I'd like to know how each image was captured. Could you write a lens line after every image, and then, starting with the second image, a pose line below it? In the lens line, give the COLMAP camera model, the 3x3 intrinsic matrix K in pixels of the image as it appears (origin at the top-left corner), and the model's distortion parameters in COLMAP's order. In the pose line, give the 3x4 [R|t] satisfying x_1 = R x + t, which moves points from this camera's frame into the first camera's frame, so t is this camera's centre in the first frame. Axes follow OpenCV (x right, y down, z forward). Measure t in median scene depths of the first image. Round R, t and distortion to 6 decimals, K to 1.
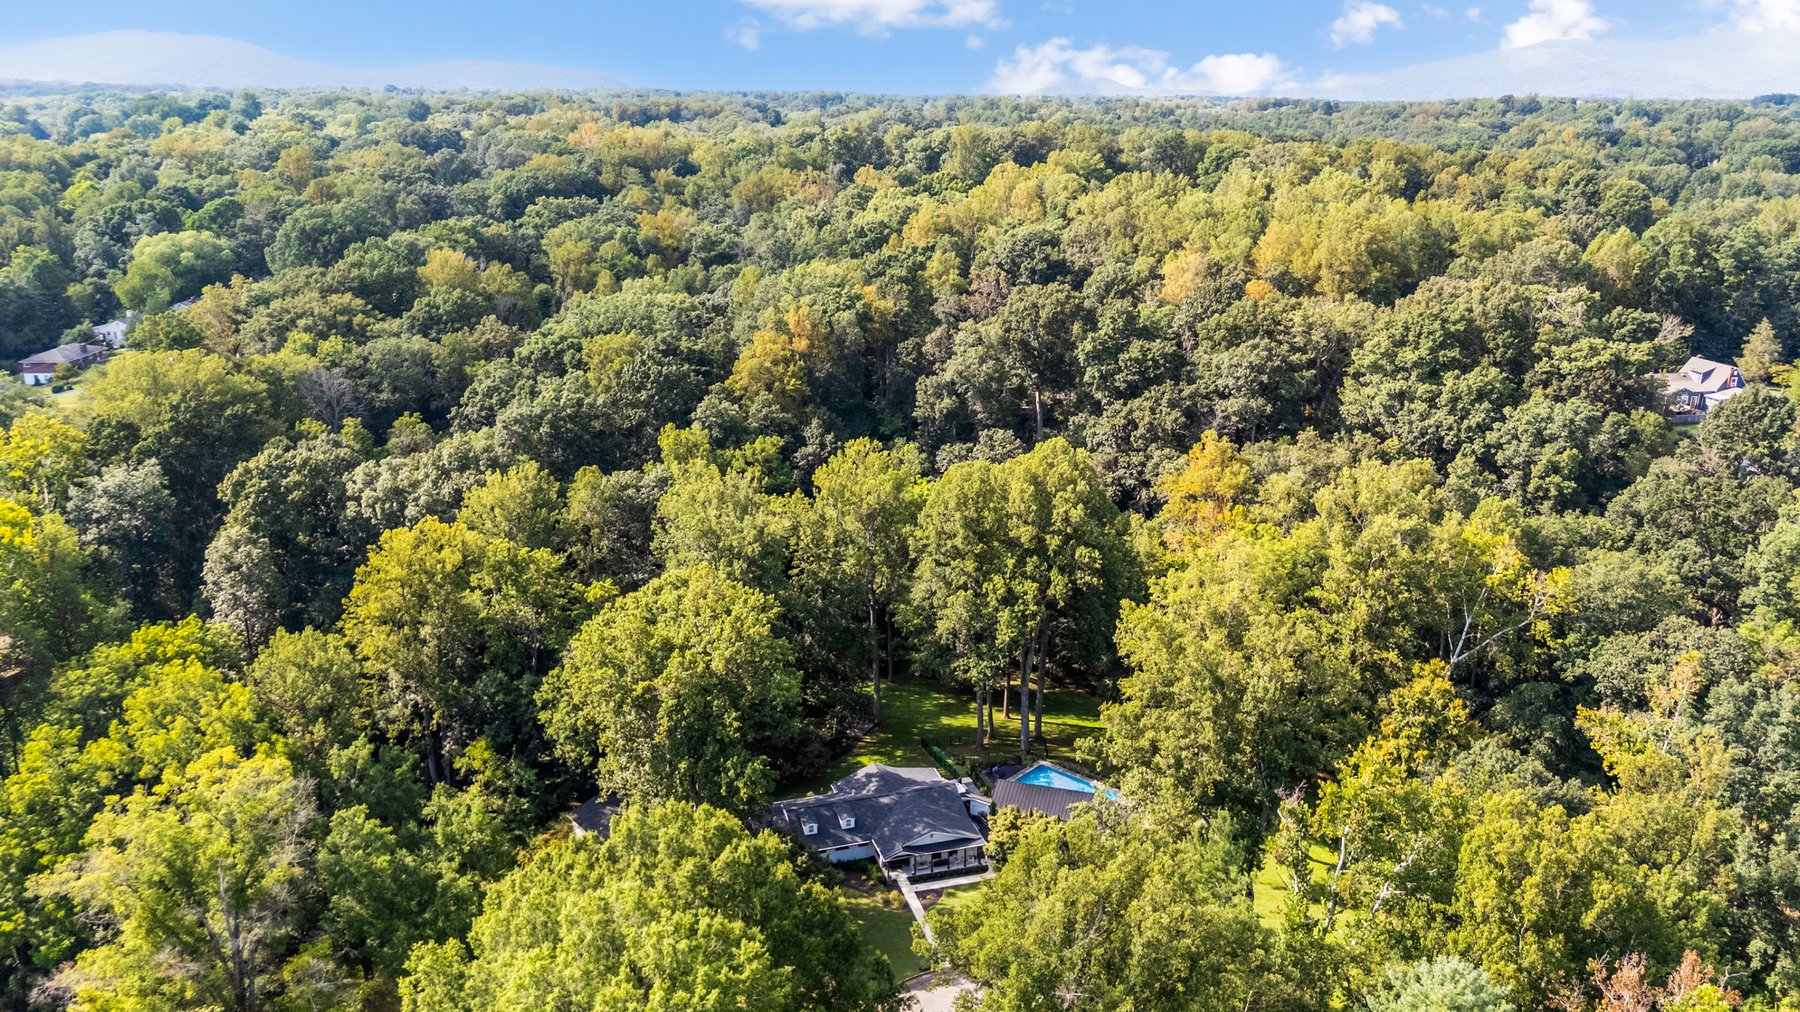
lens RADIAL K [[1288.5, 0, 900.0], [0, 1288.5, 506.0], [0, 0, 1]] dist [0.104911, -0.184905]
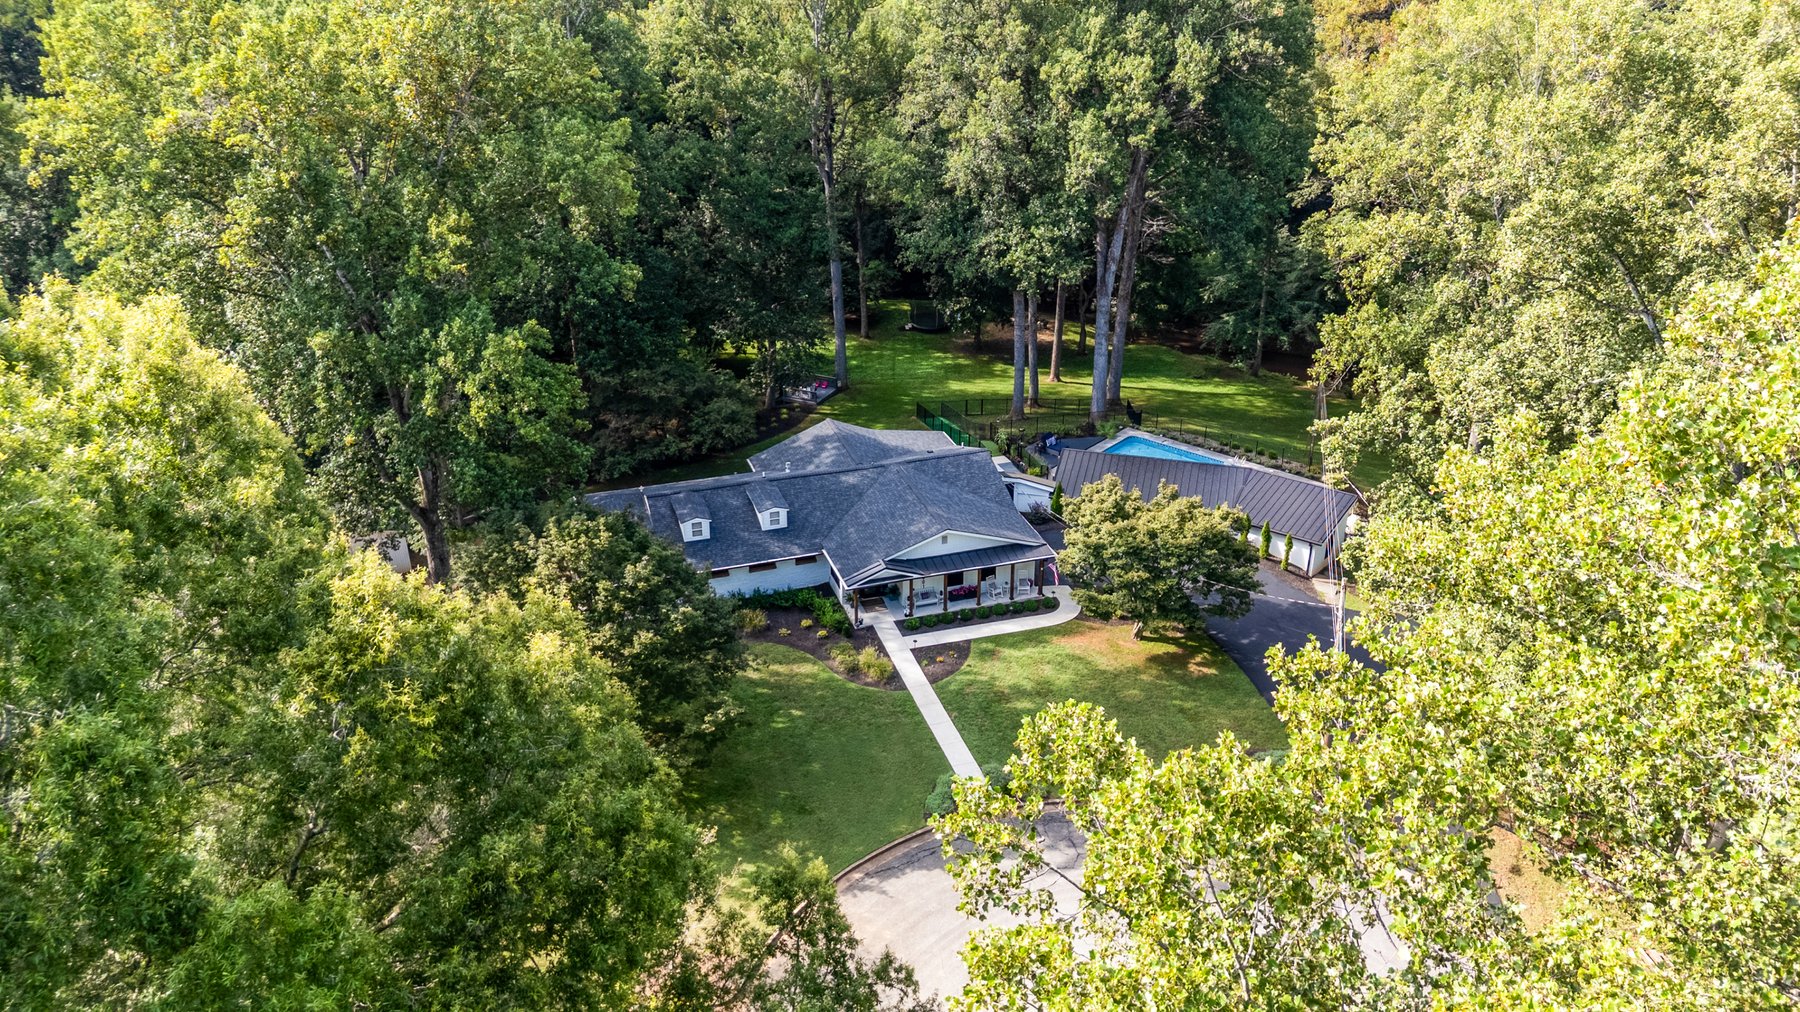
lens RADIAL K [[1288.5, 0, 900.0], [0, 1288.5, 506.0], [0, 0, 1]] dist [0.104911, -0.184905]
pose [[0.999878, -0.009520, 0.012354, 0.001744], [0.007358, 0.986339, 0.164566, 0.160124], [-0.013752, -0.164455, 0.986289, 0.518361]]
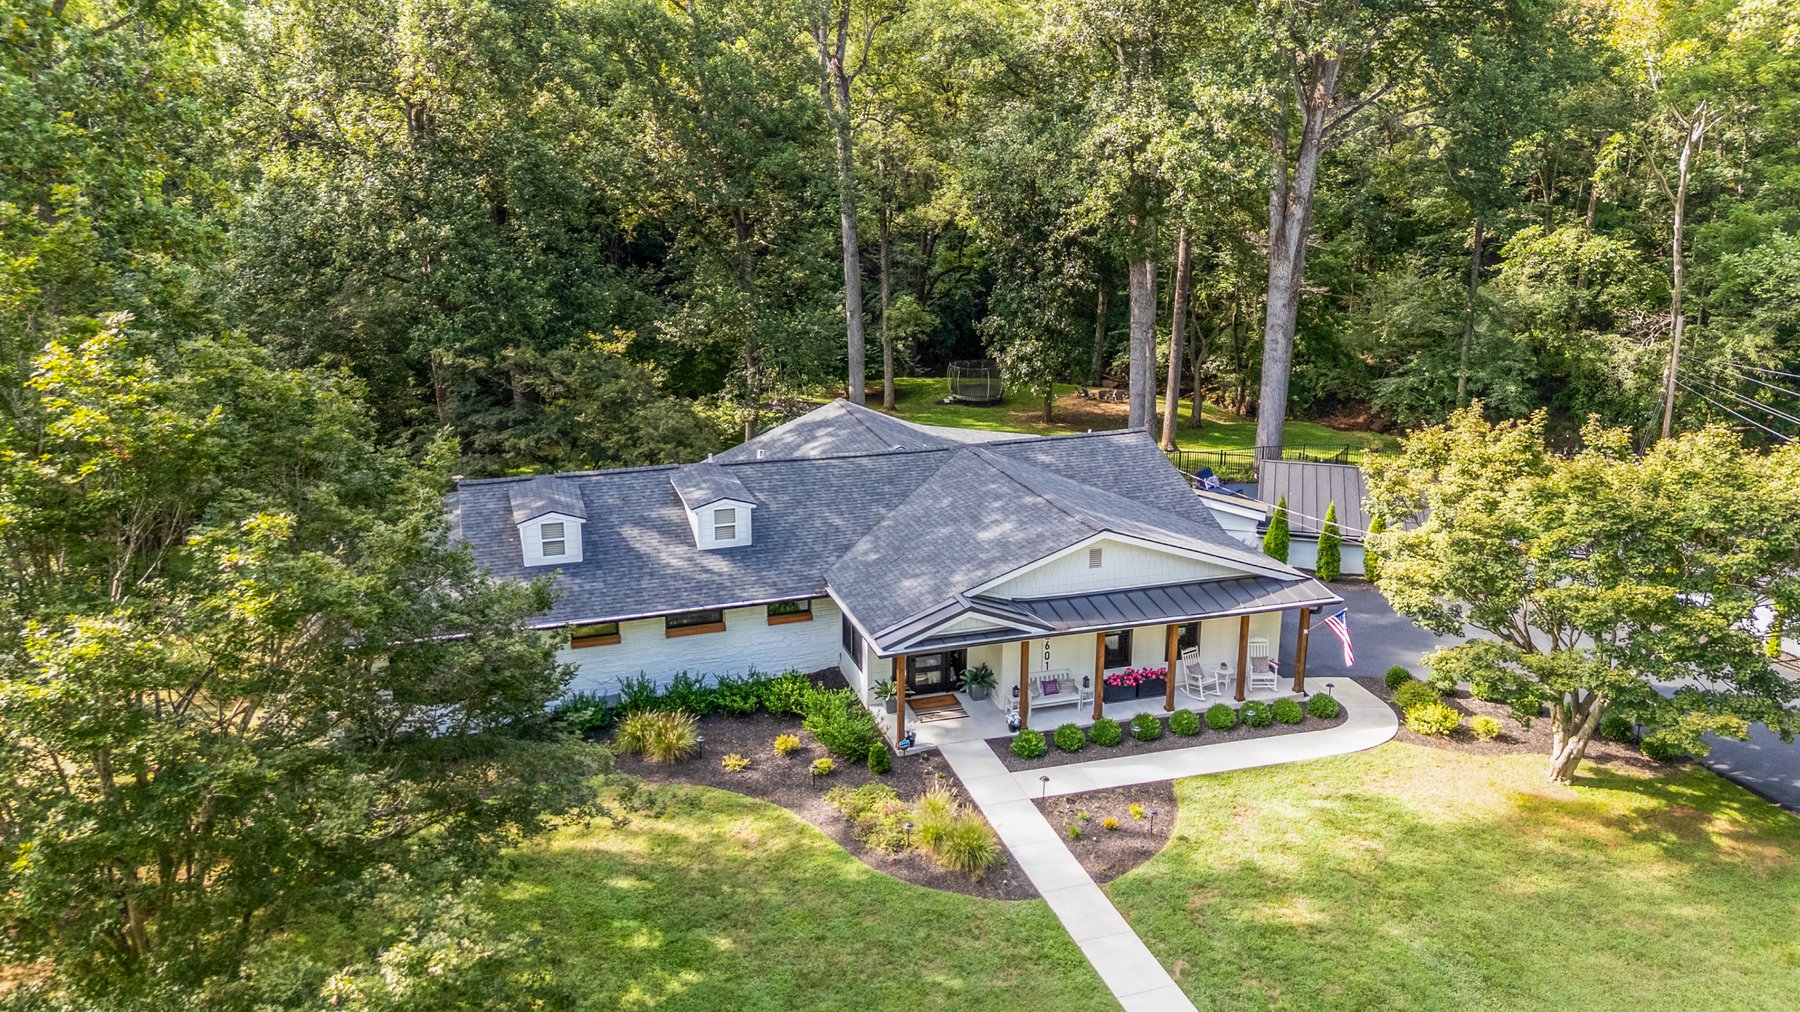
lens RADIAL K [[1288.5, 0, 900.0], [0, 1288.5, 506.0], [0, 0, 1]] dist [0.104911, -0.184905]
pose [[0.999966, -0.007097, 0.004154, -0.009466], [0.007141, 0.999916, -0.010819, 0.244391], [-0.004077, 0.010849, 0.999933, 0.770422]]
